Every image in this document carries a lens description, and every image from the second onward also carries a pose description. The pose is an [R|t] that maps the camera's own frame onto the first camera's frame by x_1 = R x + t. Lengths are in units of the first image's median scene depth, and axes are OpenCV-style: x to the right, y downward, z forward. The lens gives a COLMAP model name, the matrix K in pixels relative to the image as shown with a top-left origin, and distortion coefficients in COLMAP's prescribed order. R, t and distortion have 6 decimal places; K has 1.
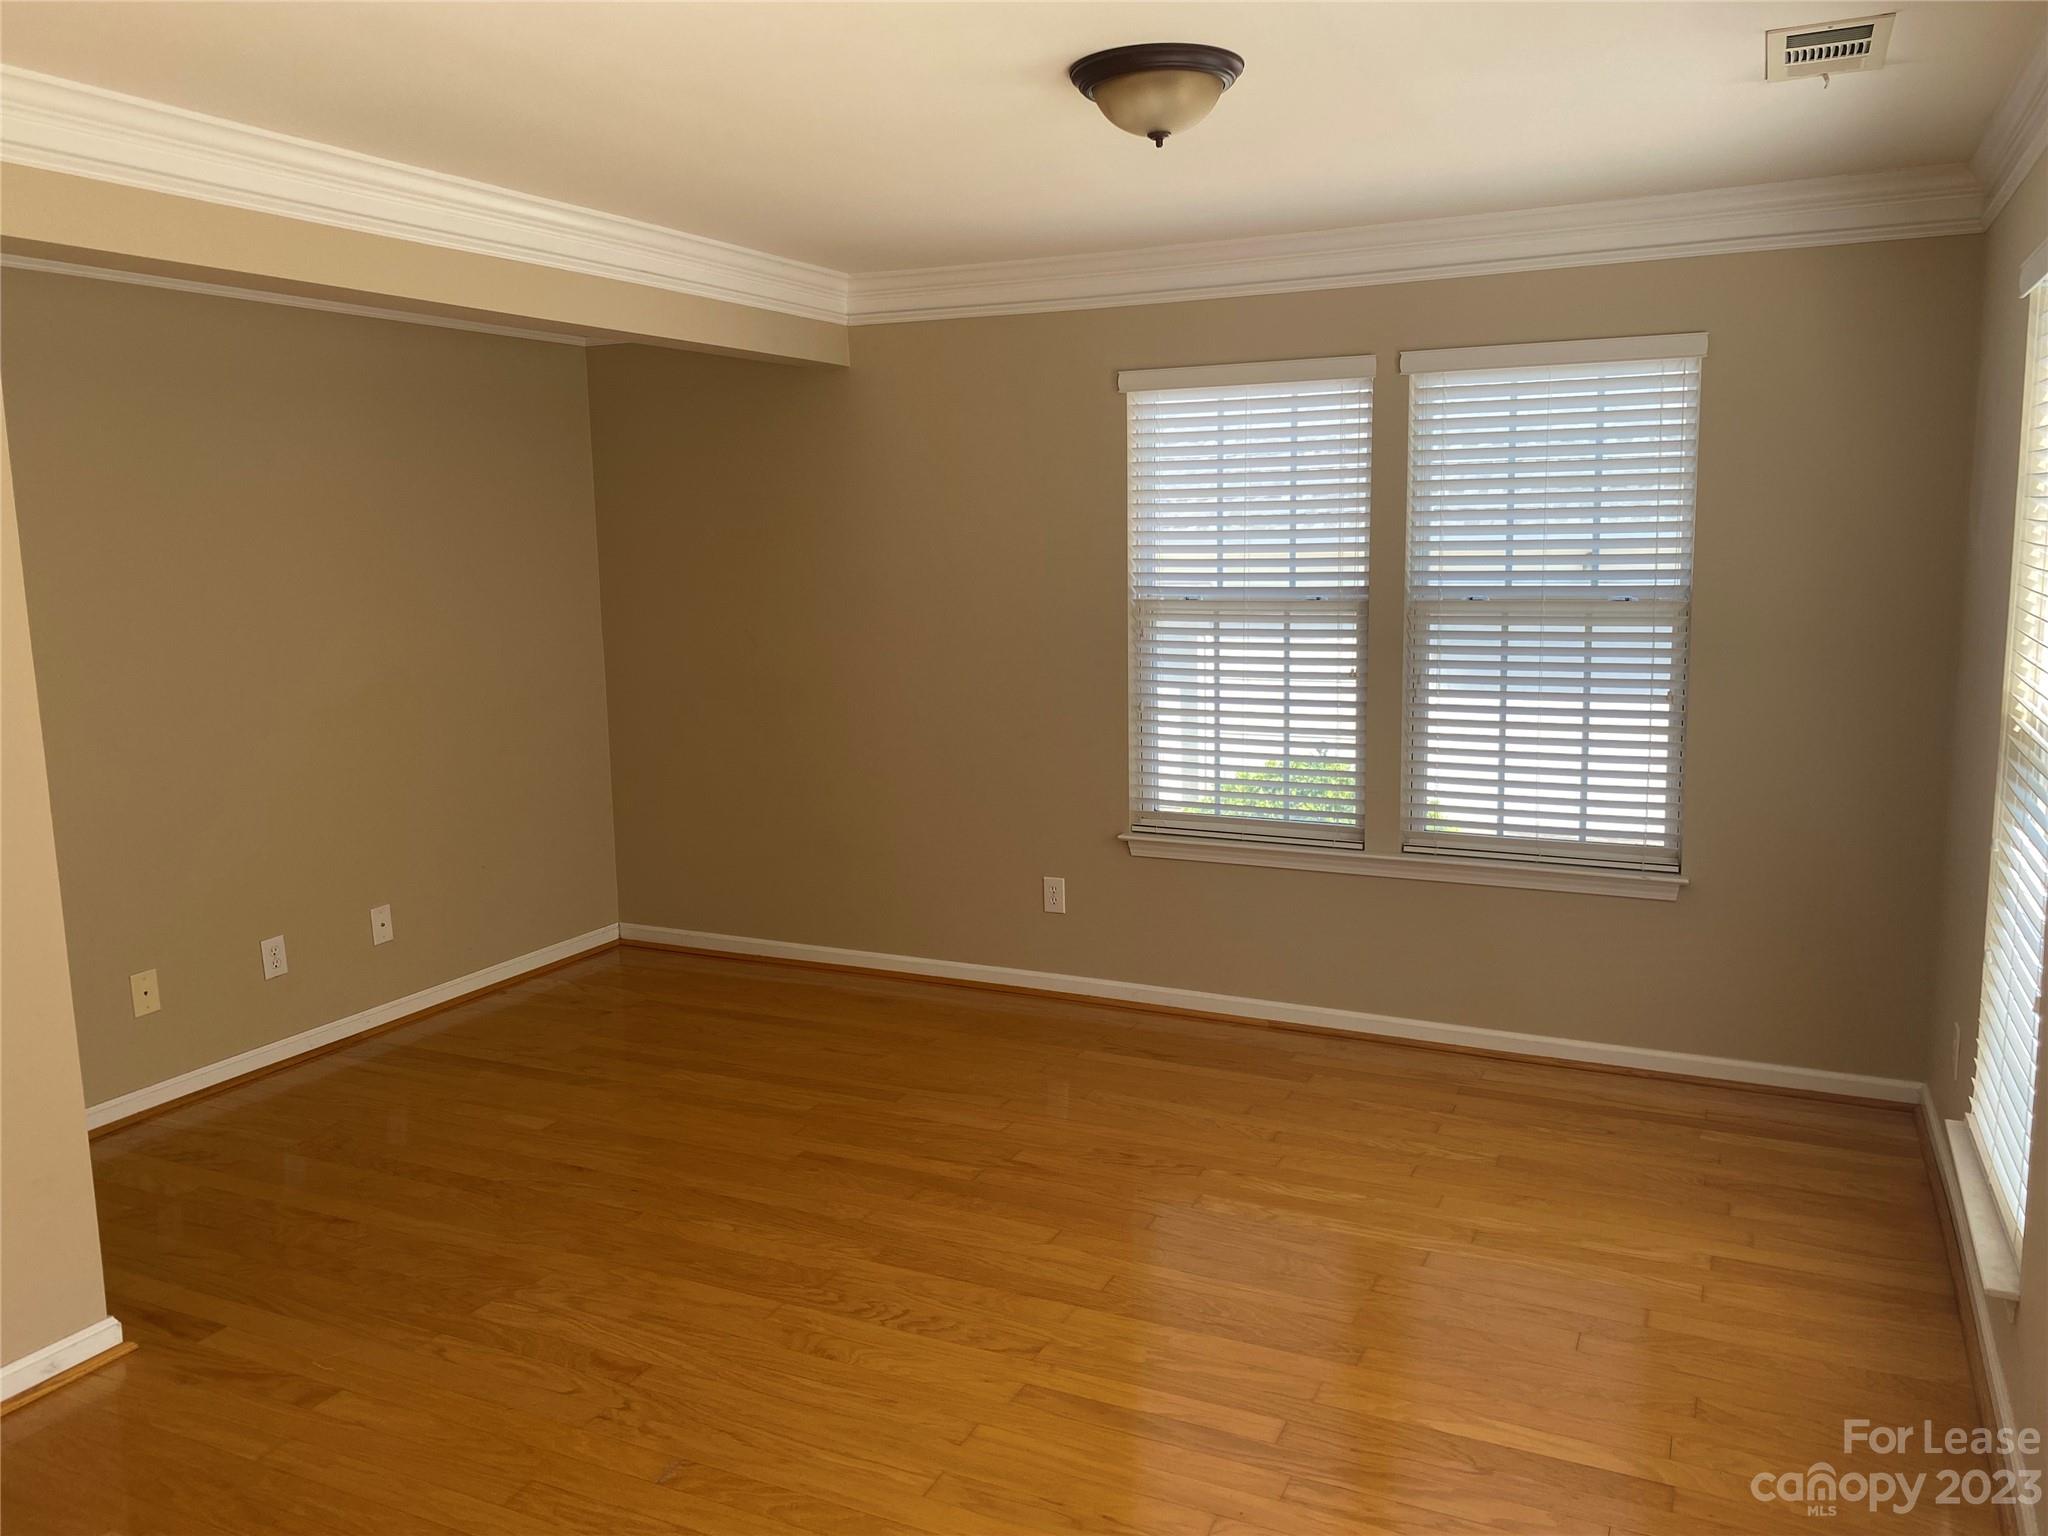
lens RADIAL K [[1536.4, 0, 1024.0], [0, 1536.4, 768.0], [0, 0, 1]] dist [0.121553, 0.001727]
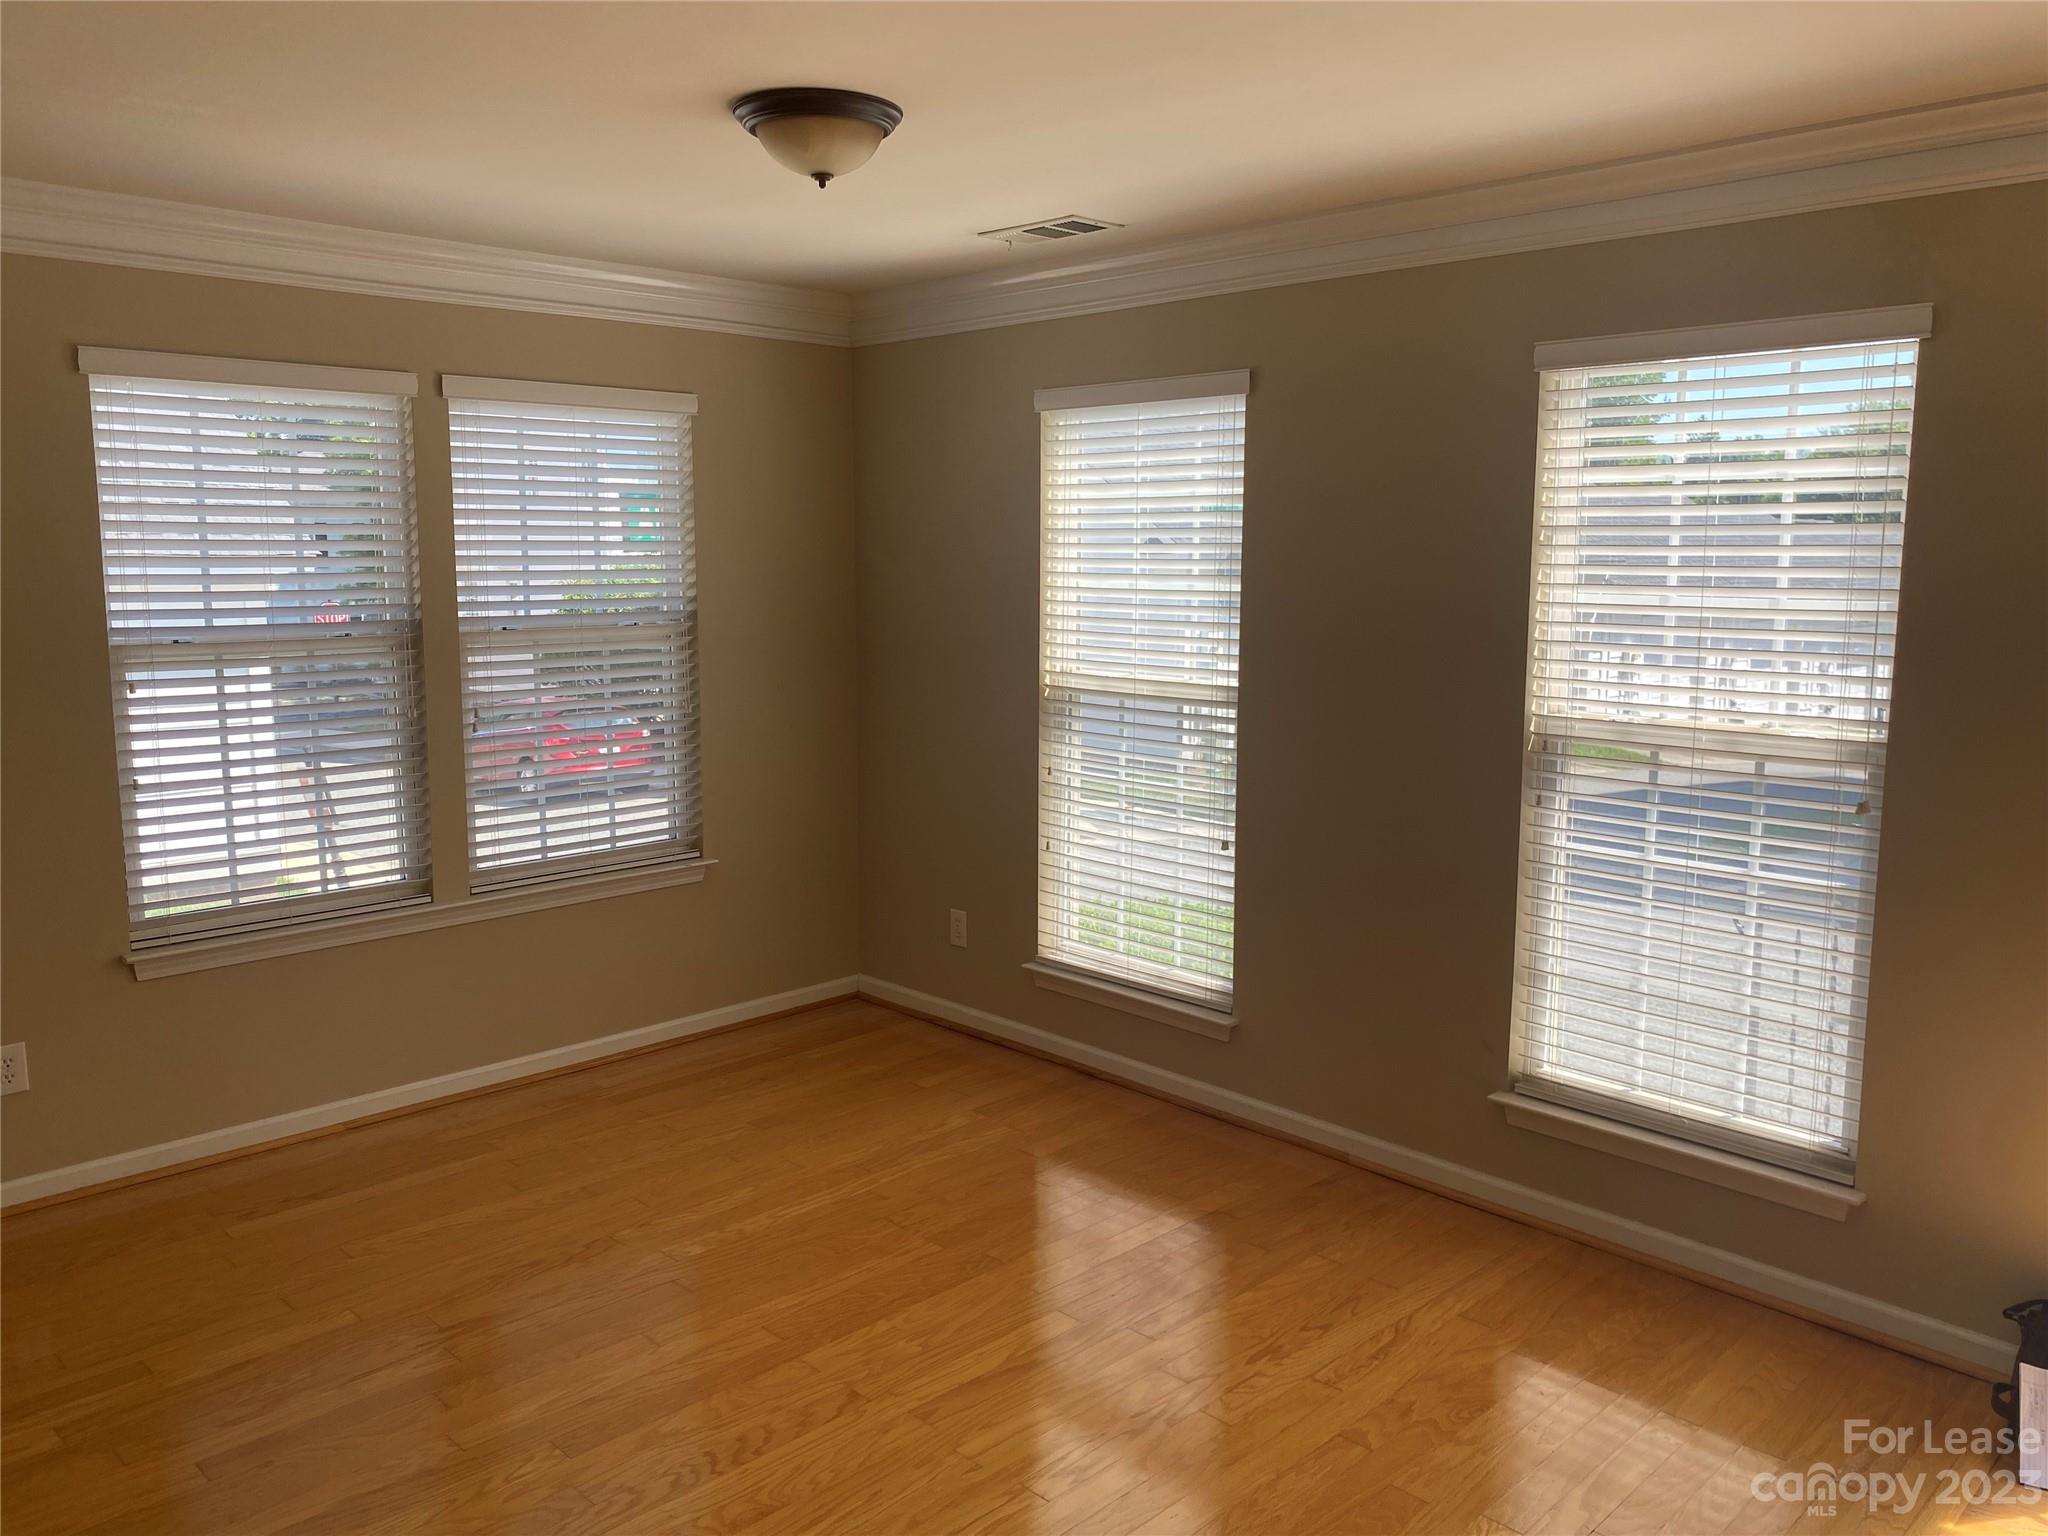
lens RADIAL K [[1576.8, 0, 1036.6], [0, 1576.8, 768.1], [0, 0, 1]] dist [-0.010698, 0.041091]
pose [[0.342596, -0.115637, 0.932339, -0.538673], [0.144174, 0.987112, 0.069452, -0.040416], [-0.928354, 0.110625, 0.354852, 0.325284]]
